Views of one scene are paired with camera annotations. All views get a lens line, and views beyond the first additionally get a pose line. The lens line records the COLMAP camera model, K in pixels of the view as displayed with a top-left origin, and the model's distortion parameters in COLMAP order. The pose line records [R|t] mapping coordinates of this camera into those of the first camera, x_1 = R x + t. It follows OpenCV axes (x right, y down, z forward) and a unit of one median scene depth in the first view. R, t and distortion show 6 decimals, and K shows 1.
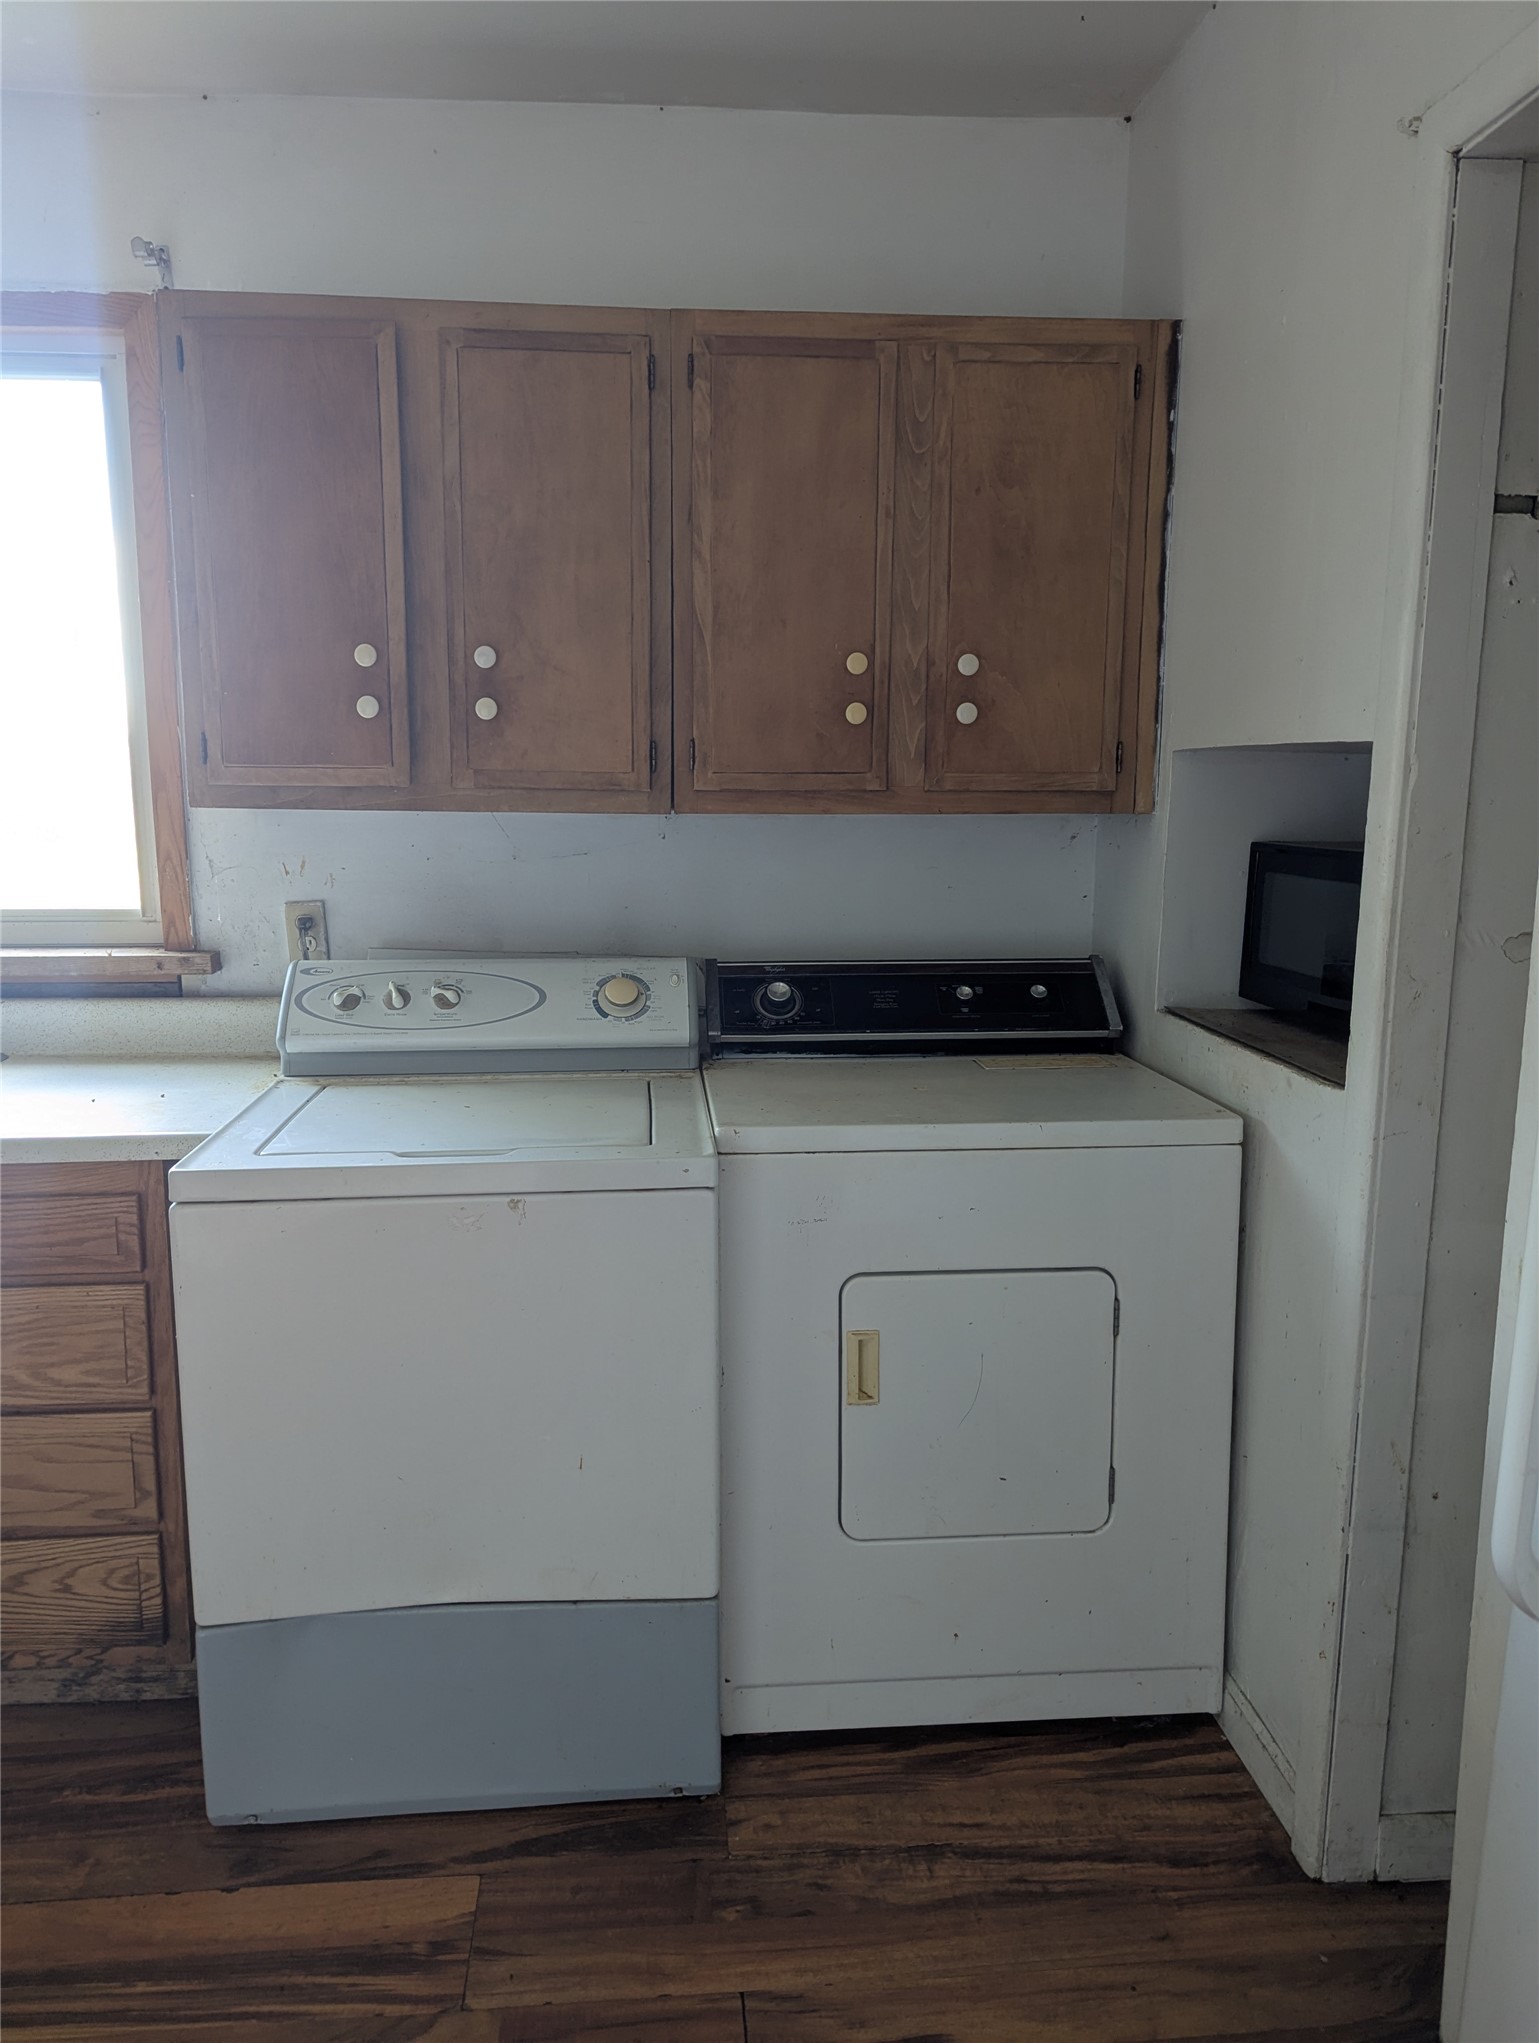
lens RADIAL K [[1435.1, 0, 749.5], [0, 1435.1, 1016.6], [0, 0, 1]] dist [0.059317, -0.049846]
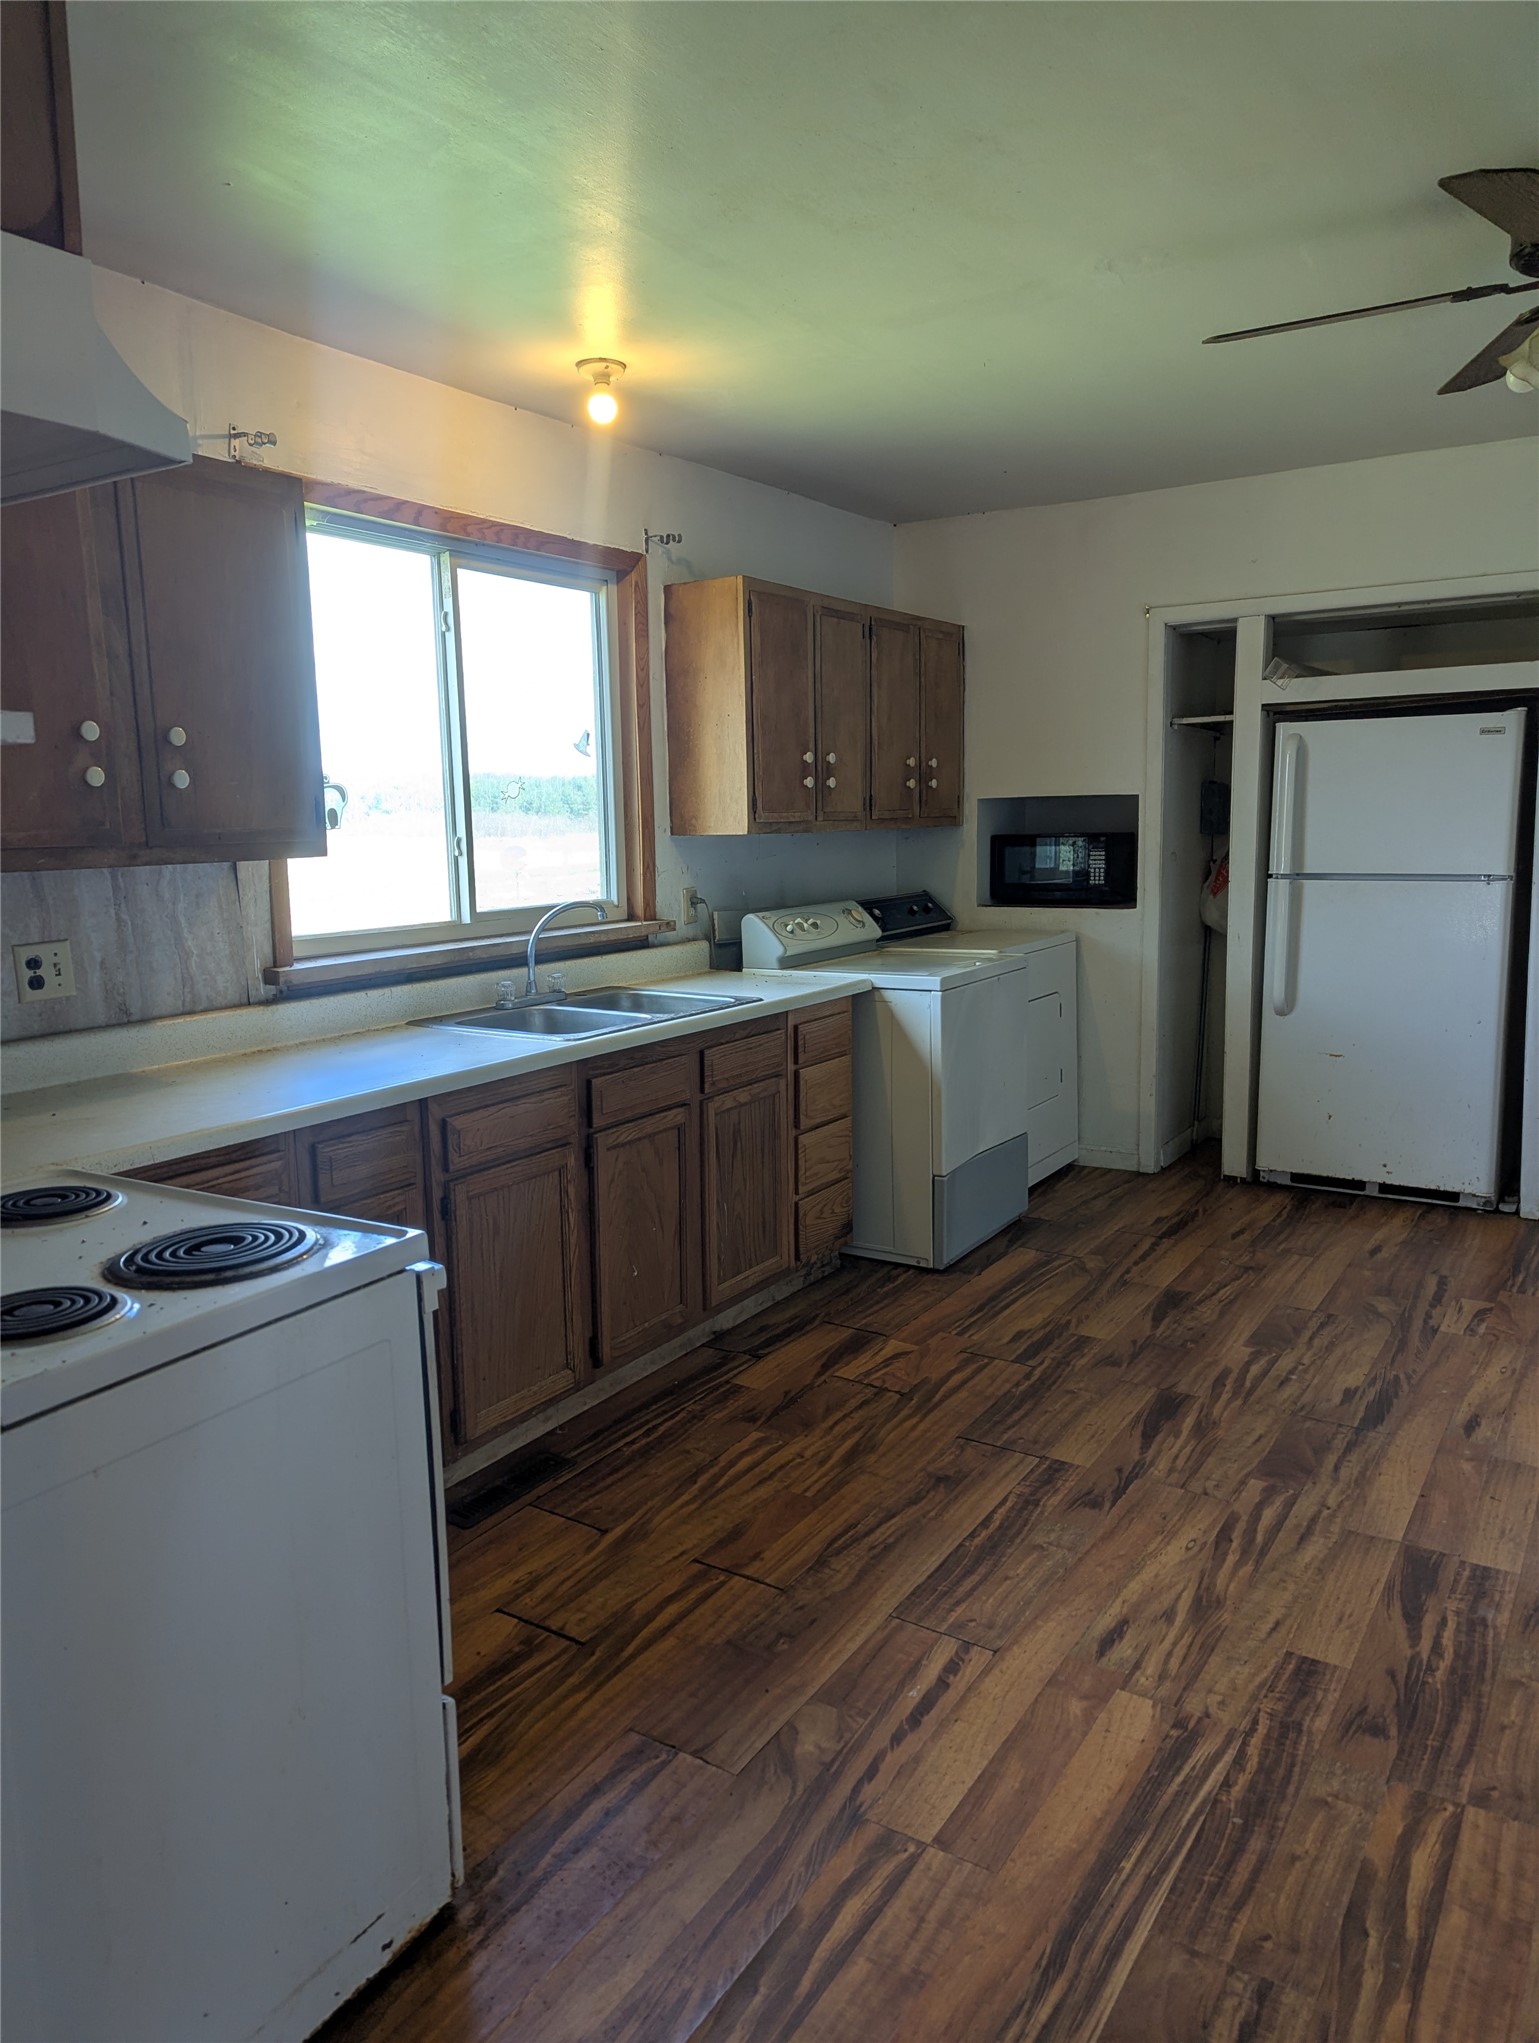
lens RADIAL K [[1435.1, 0, 757.5], [0, 1435.1, 1015.4], [0, 0, 1]] dist [0.059317, -0.049846]
pose [[0.599439, -0.127970, 0.790124, -1.991102], [0.151282, 0.987459, 0.045158, 0.011180], [-0.785994, 0.092462, 0.611281, -0.169560]]
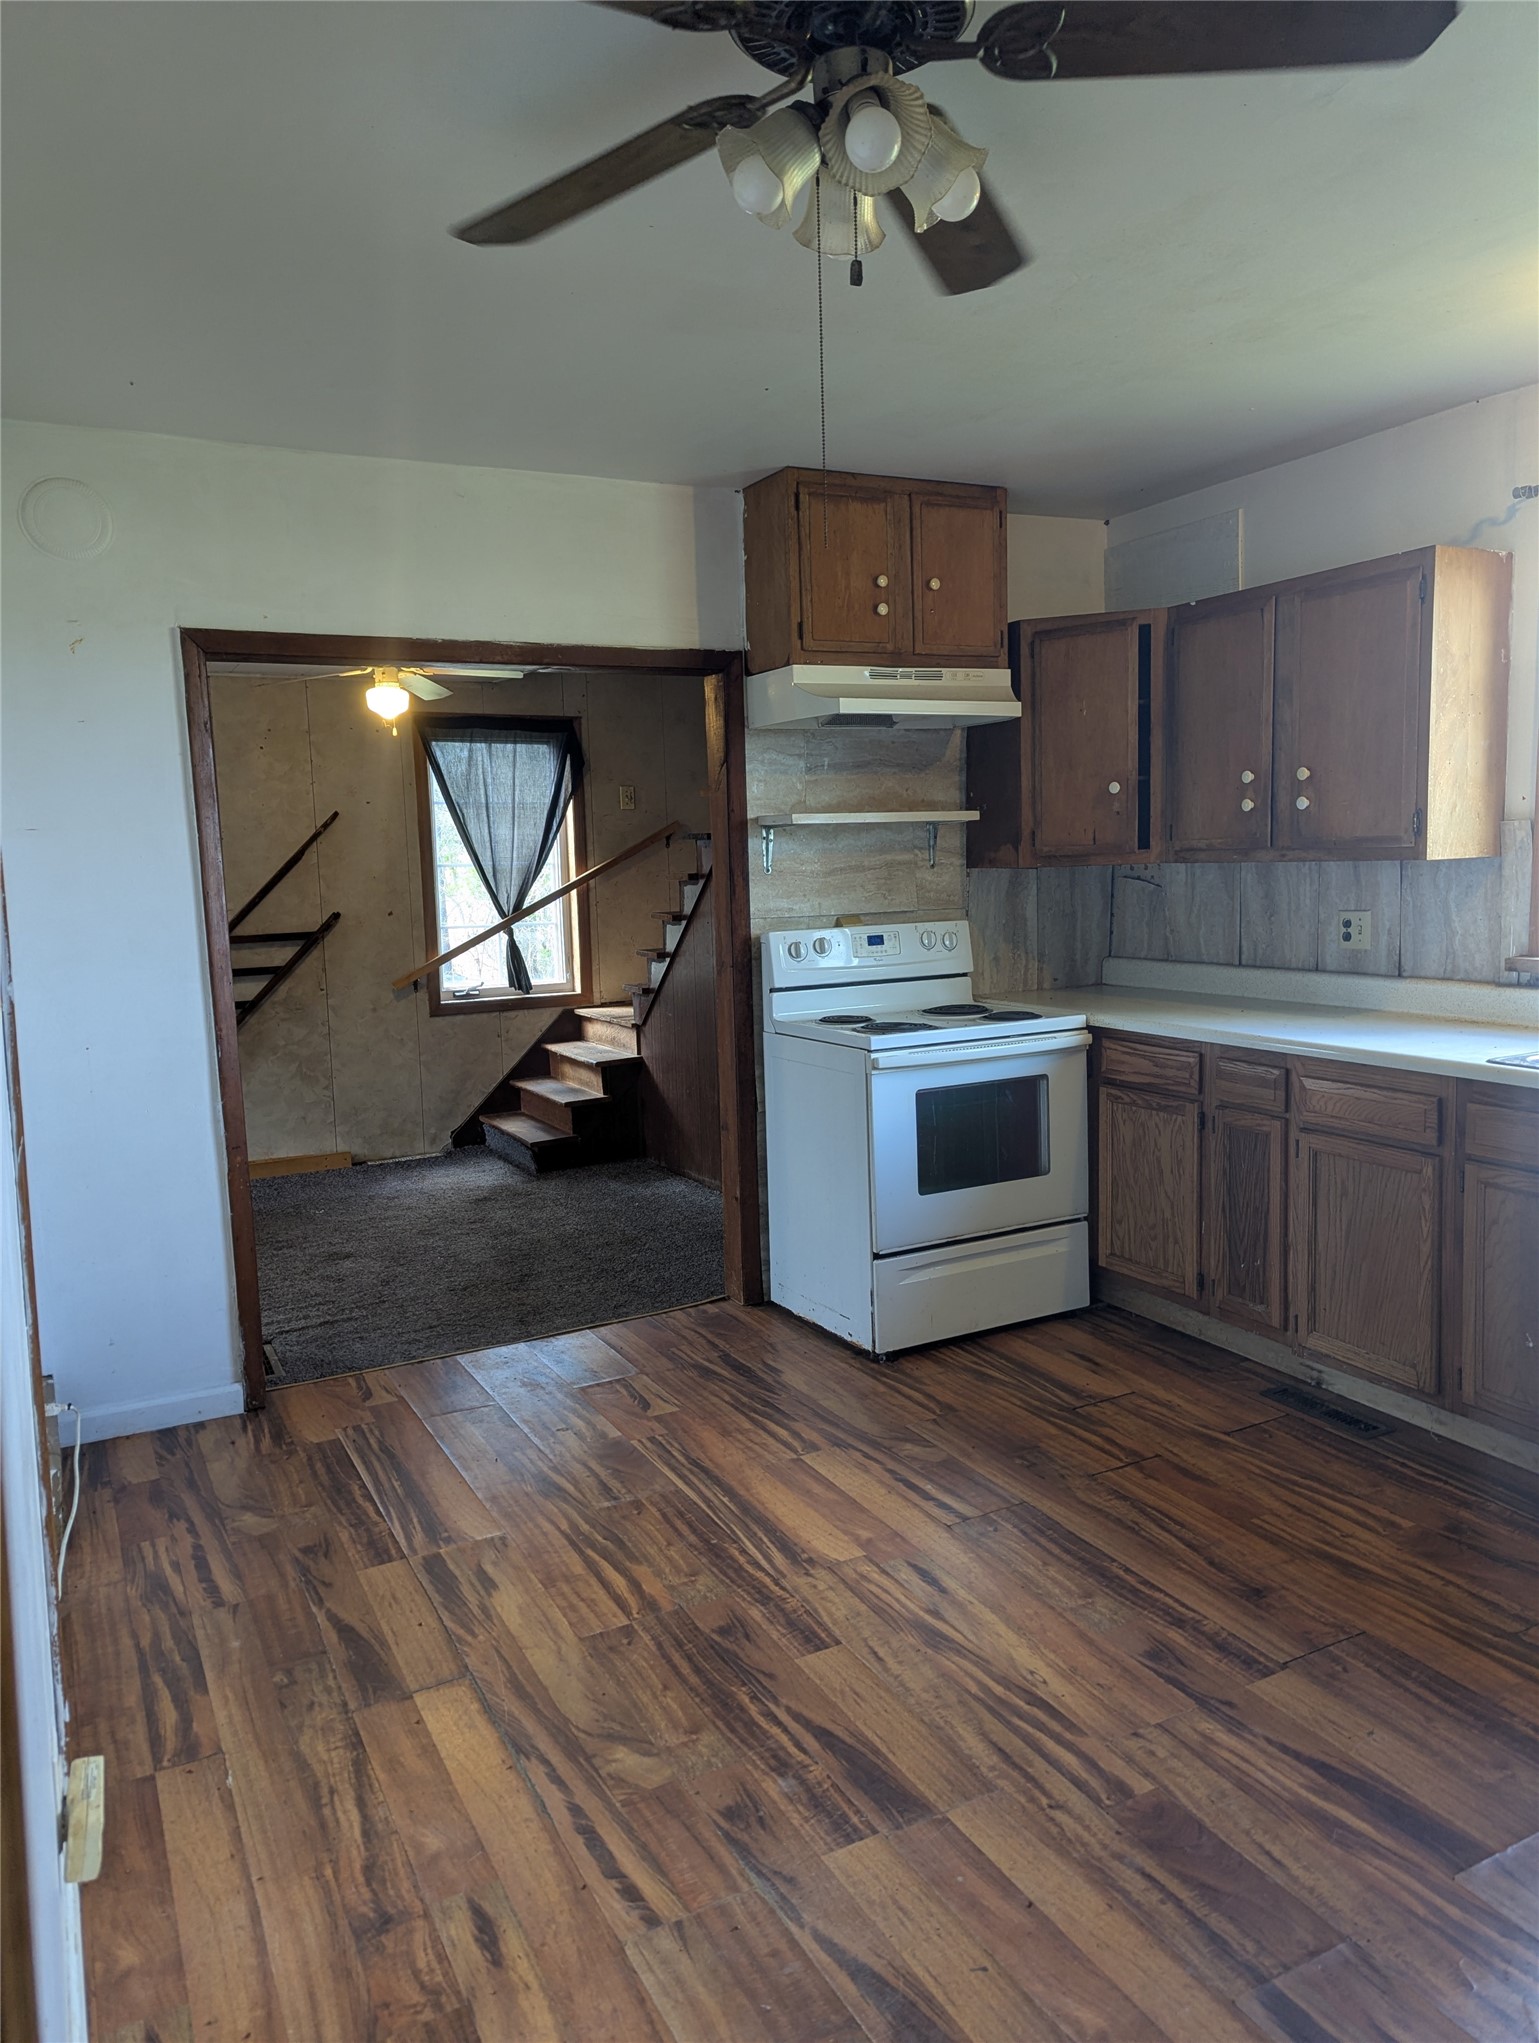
lens RADIAL K [[1435.1, 0, 780.6], [0, 1435.1, 1022.8], [0, 0, 1]] dist [0.059317, -0.049846]
pose [[0.400235, 0.096615, -0.911305, 0.086666], [-0.118053, 0.991577, 0.053277, 0.043282], [0.908777, 0.086259, 0.408270, -0.335214]]
